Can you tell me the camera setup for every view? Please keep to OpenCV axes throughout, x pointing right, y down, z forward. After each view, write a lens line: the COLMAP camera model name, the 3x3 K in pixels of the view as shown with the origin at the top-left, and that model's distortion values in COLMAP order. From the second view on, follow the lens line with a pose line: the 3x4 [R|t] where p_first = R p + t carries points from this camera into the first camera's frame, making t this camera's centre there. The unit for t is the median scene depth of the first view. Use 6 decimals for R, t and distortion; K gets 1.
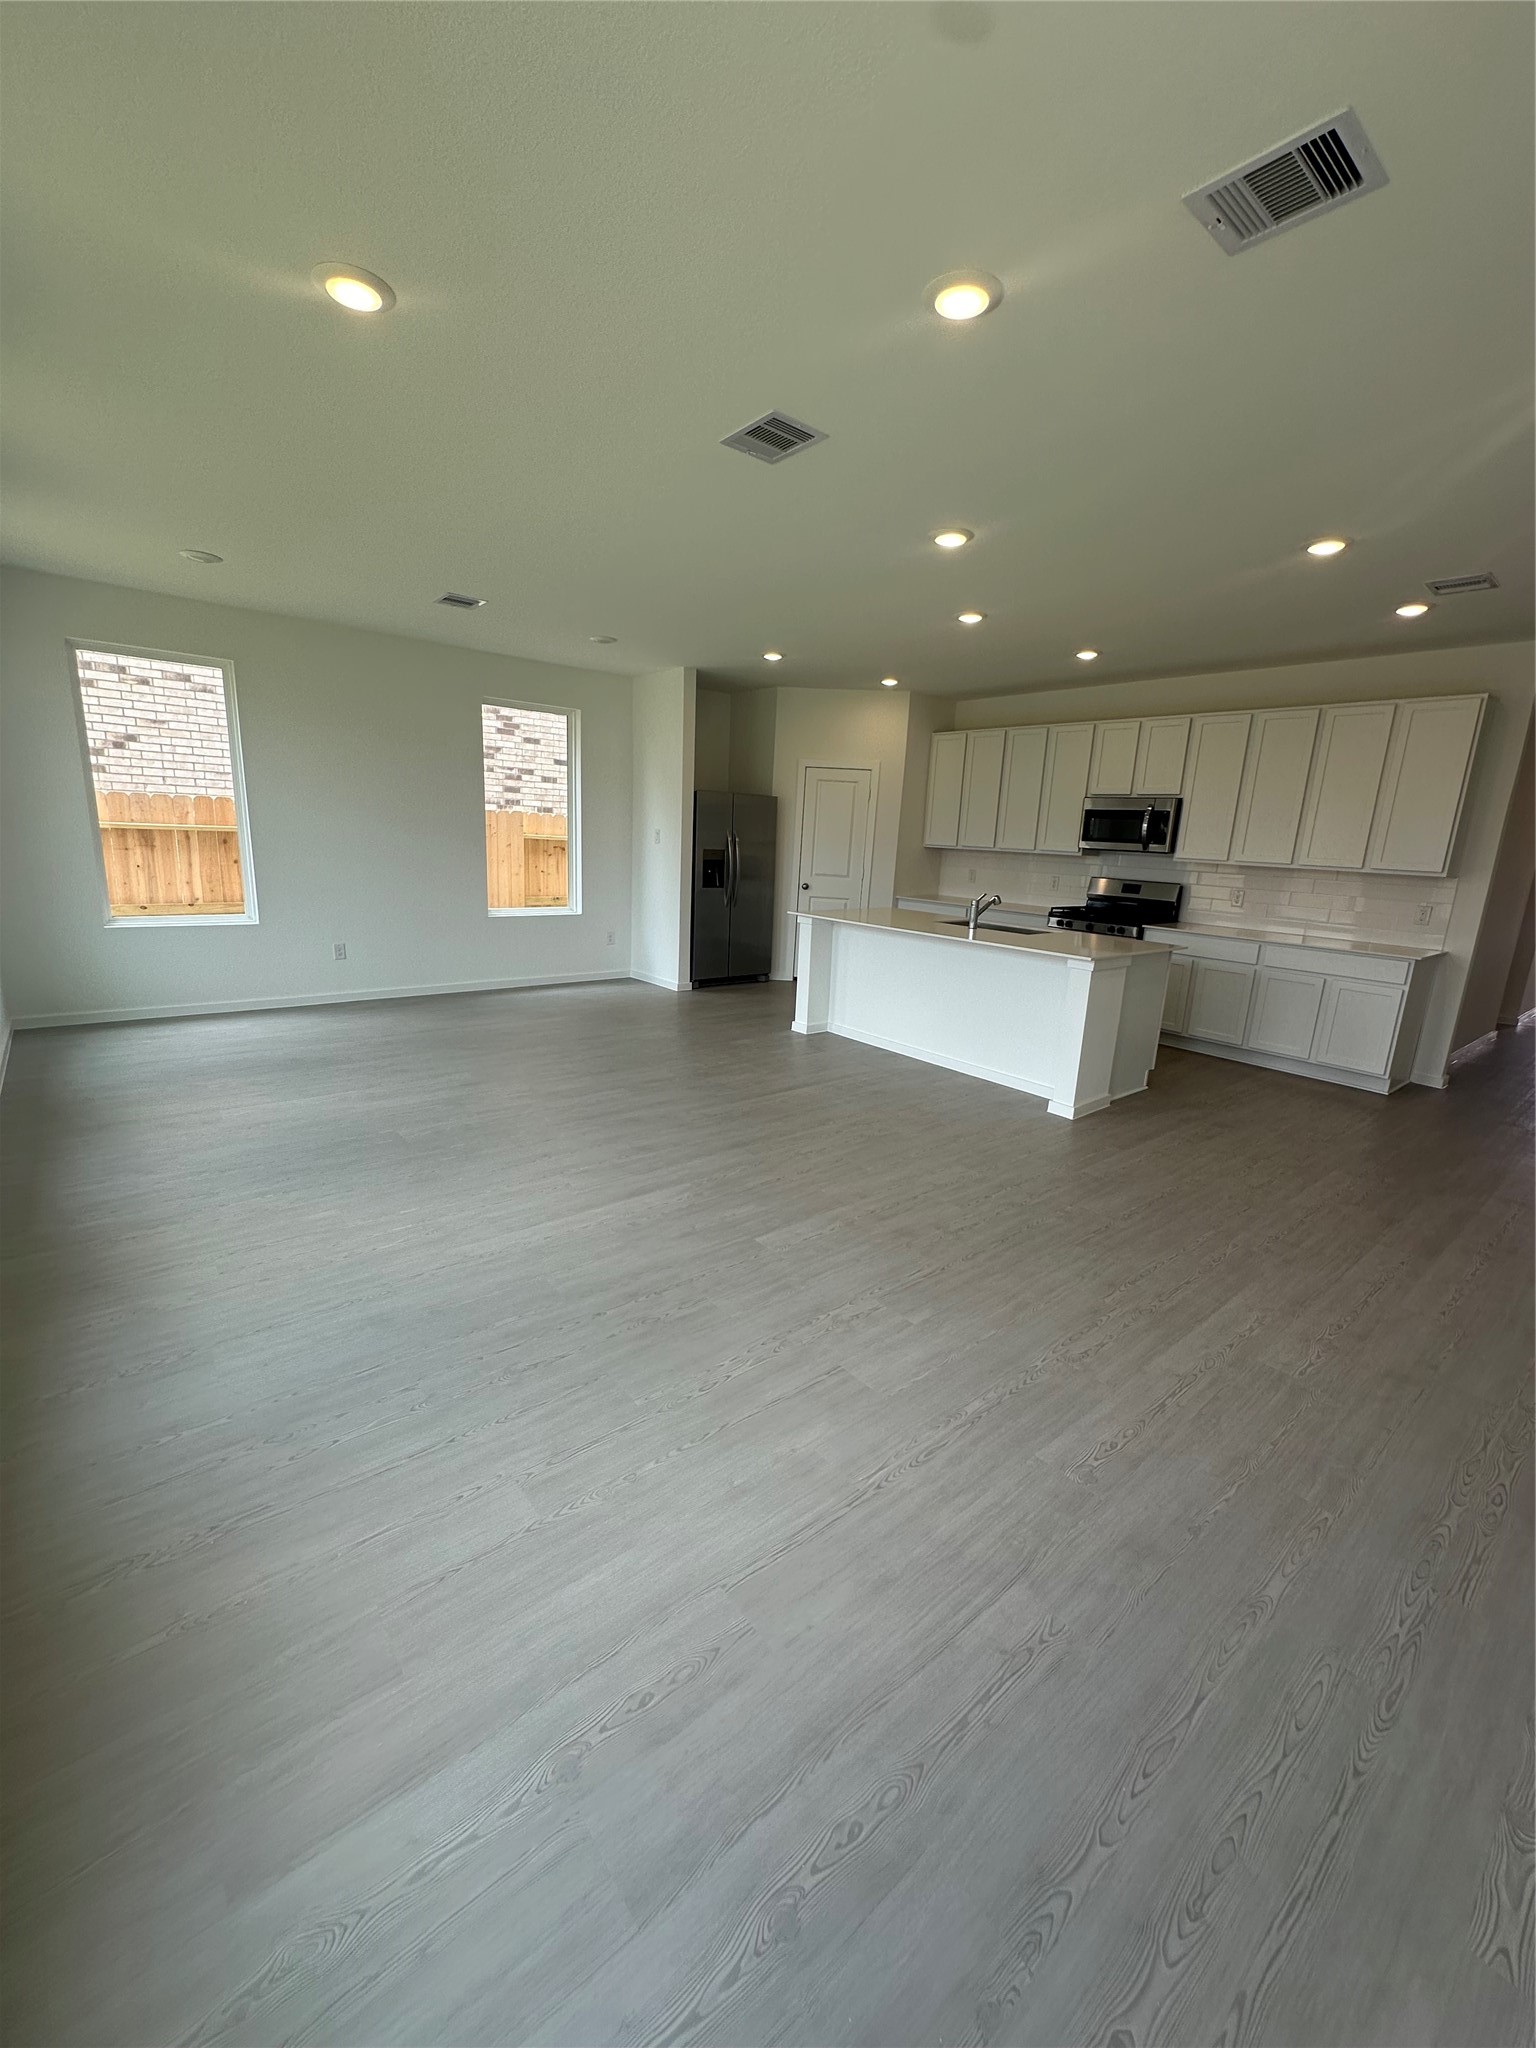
lens RADIAL K [[817.1, 0, 768.0], [0, 817.1, 1024.0], [0, 0, 1]] dist [-0.001429, 0.000170]
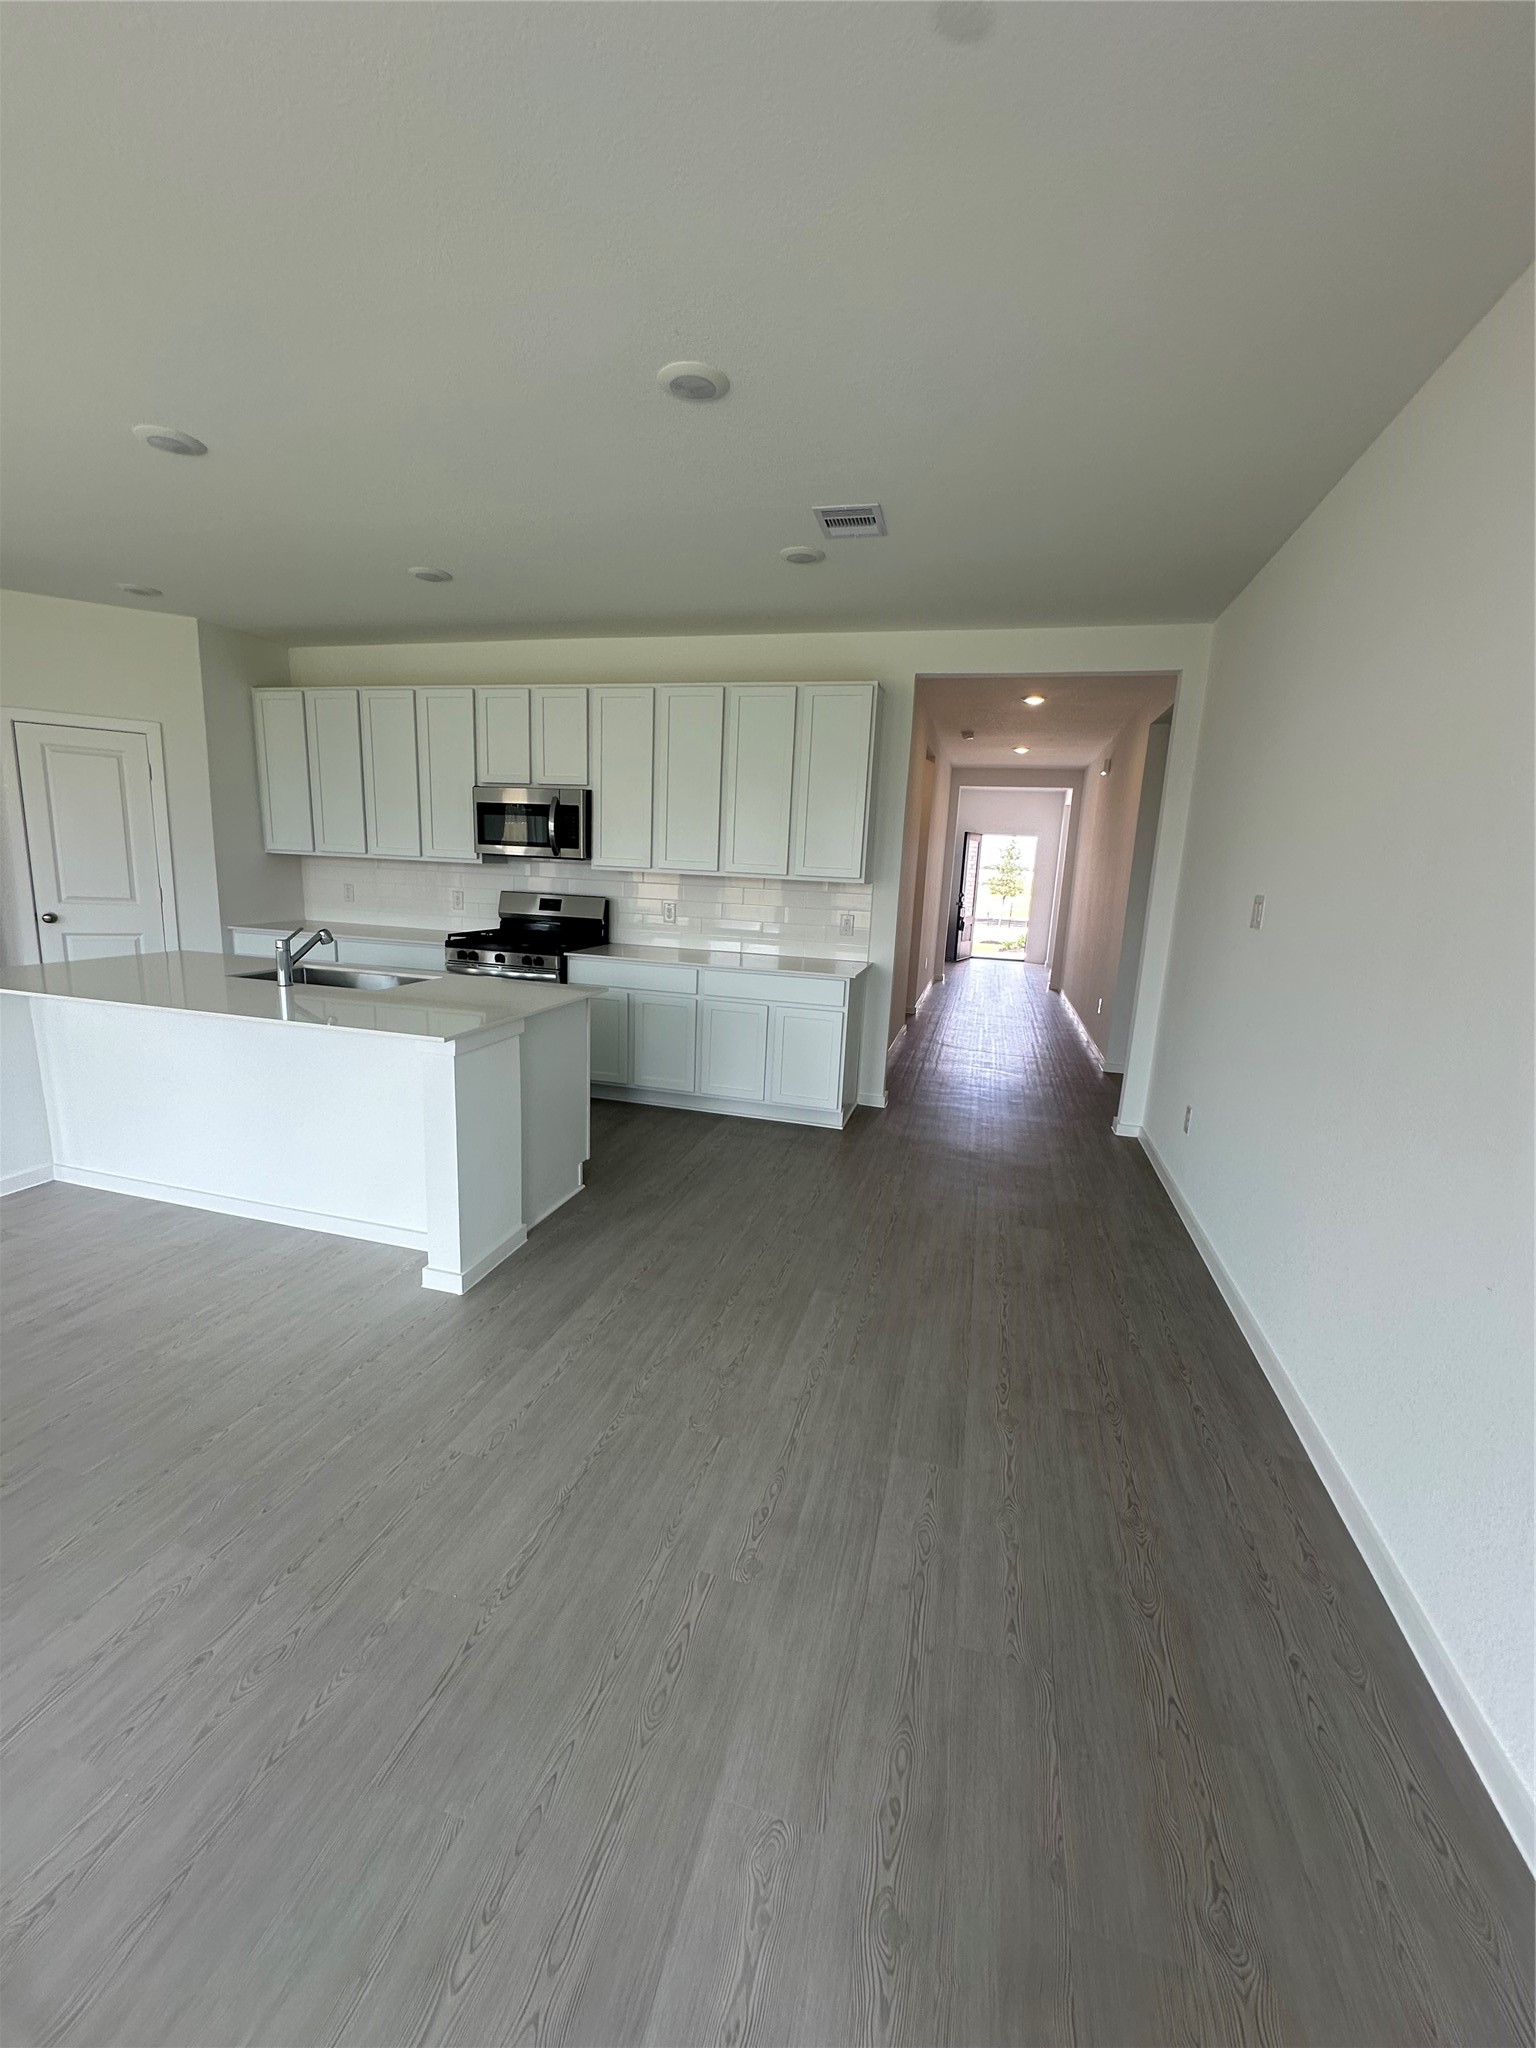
lens RADIAL K [[817.1, 0, 768.0], [0, 817.1, 1024.0], [0, 0, 1]] dist [-0.001429, 0.000170]
pose [[0.818468, -0.119429, 0.562002, 0.182574], [0.123950, 0.991827, 0.030255, -0.056373], [-0.561022, 0.044897, 0.826582, 0.269426]]
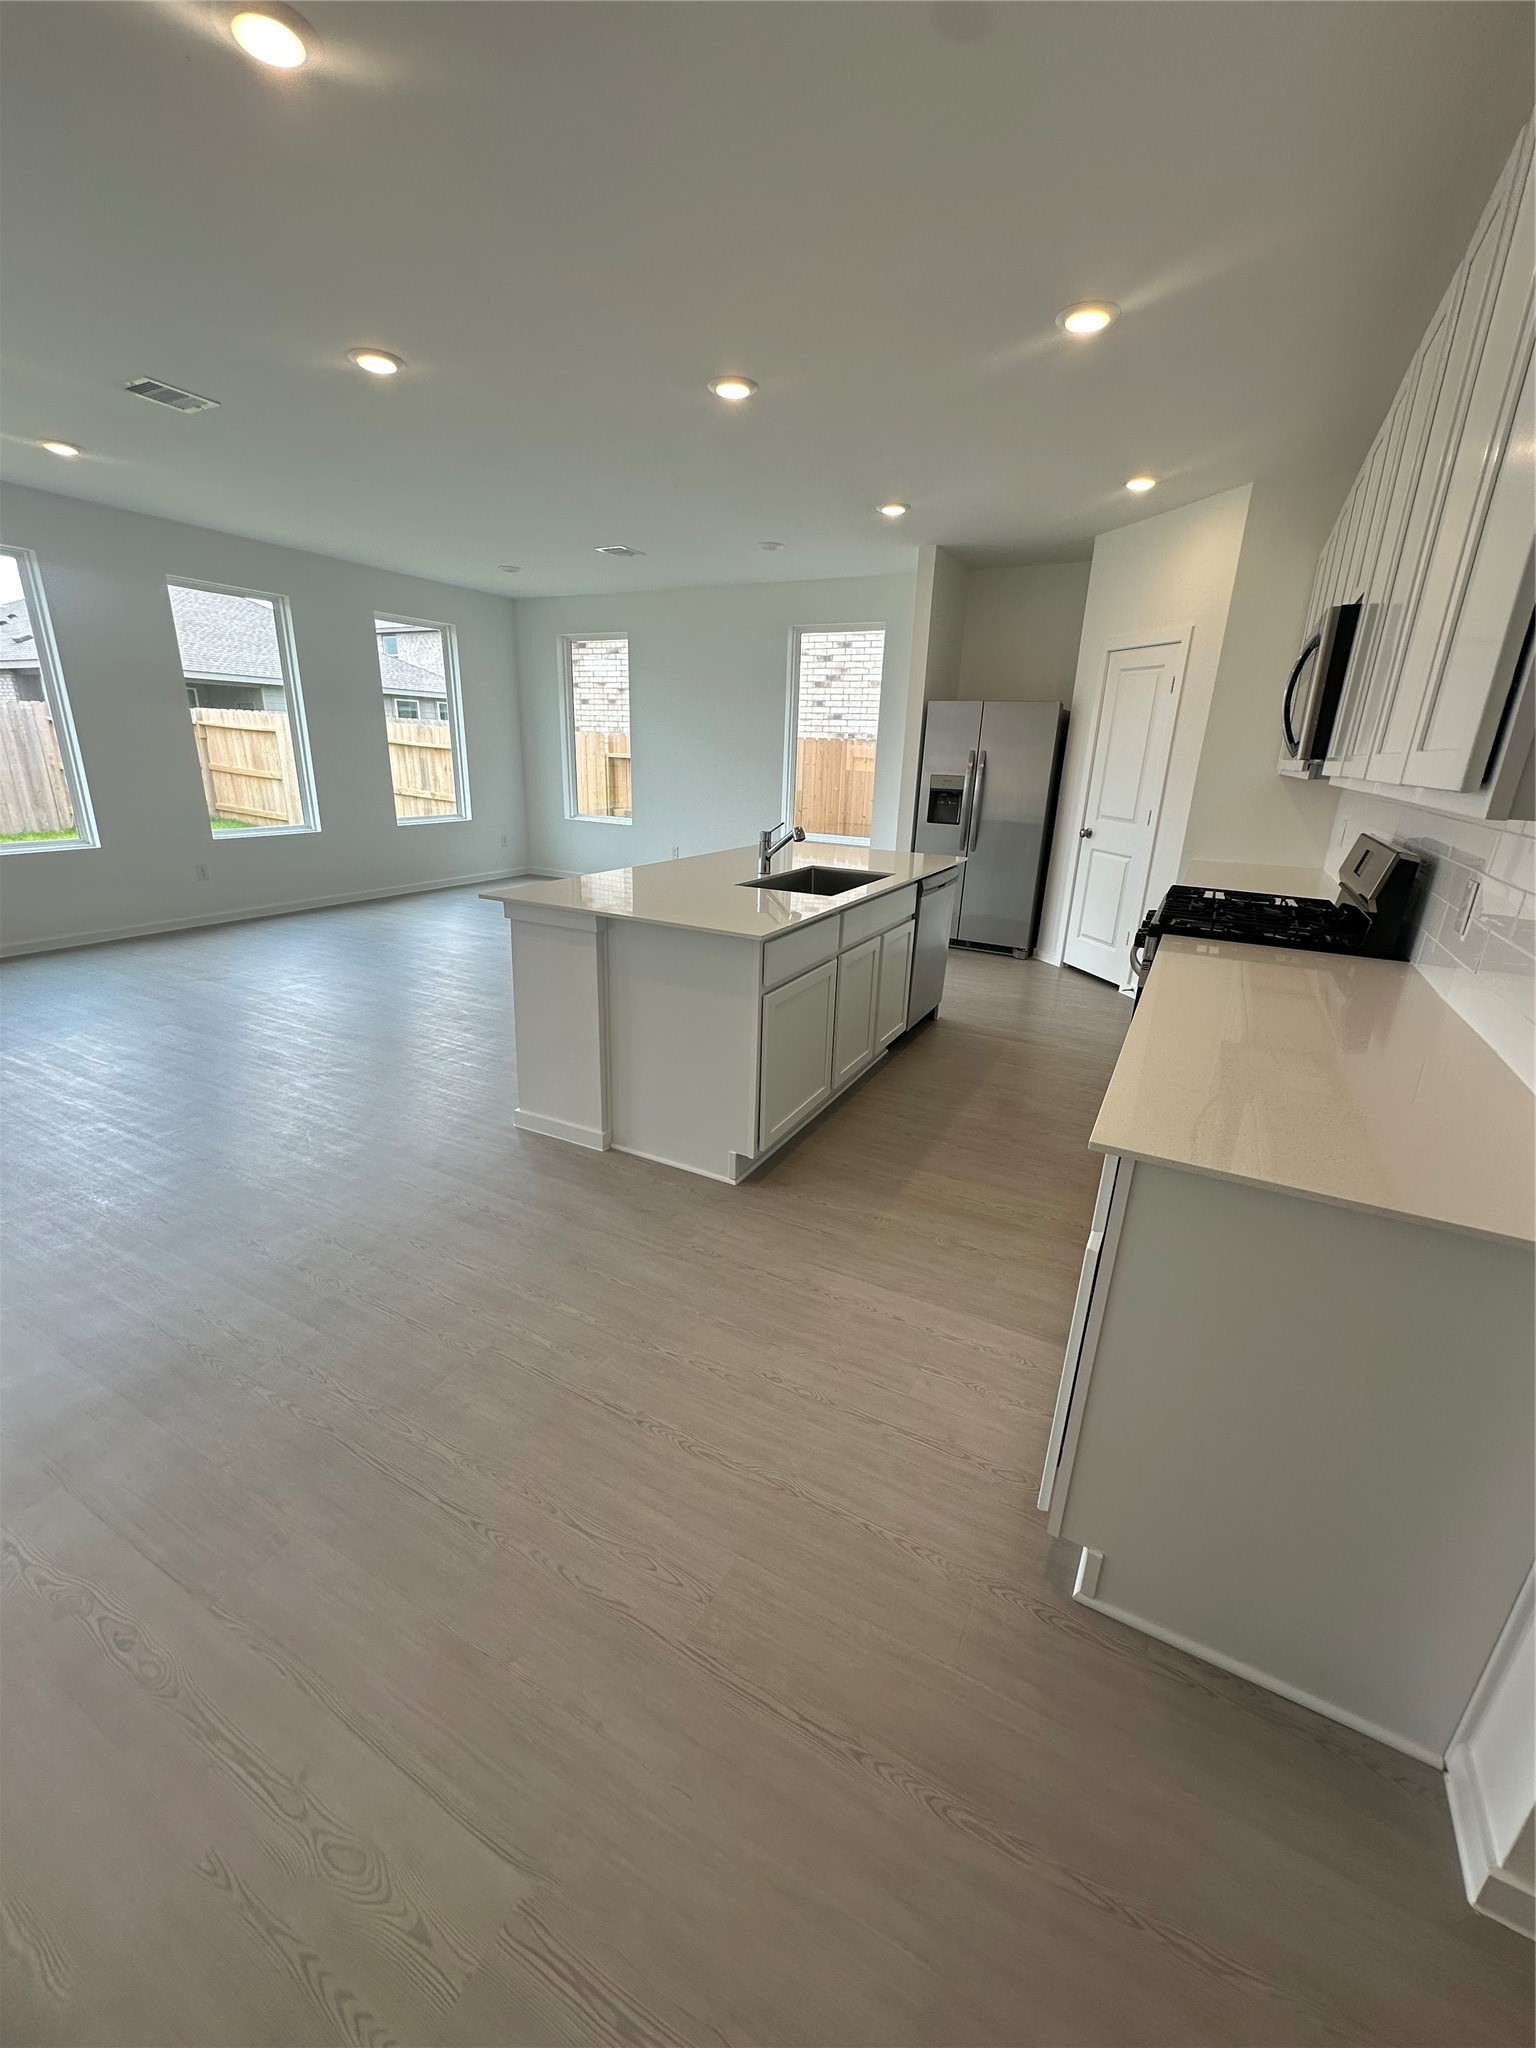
lens RADIAL K [[820.8, 0, 768.0], [0, 820.8, 1024.0], [0, 0, 1]] dist [-0.001390, 0.000824]
pose [[0.376751, 0.265828, -0.887352, 0.807627], [-0.227818, 0.955106, 0.189398, -0.116010], [0.897863, 0.130798, 0.420398, 0.670543]]
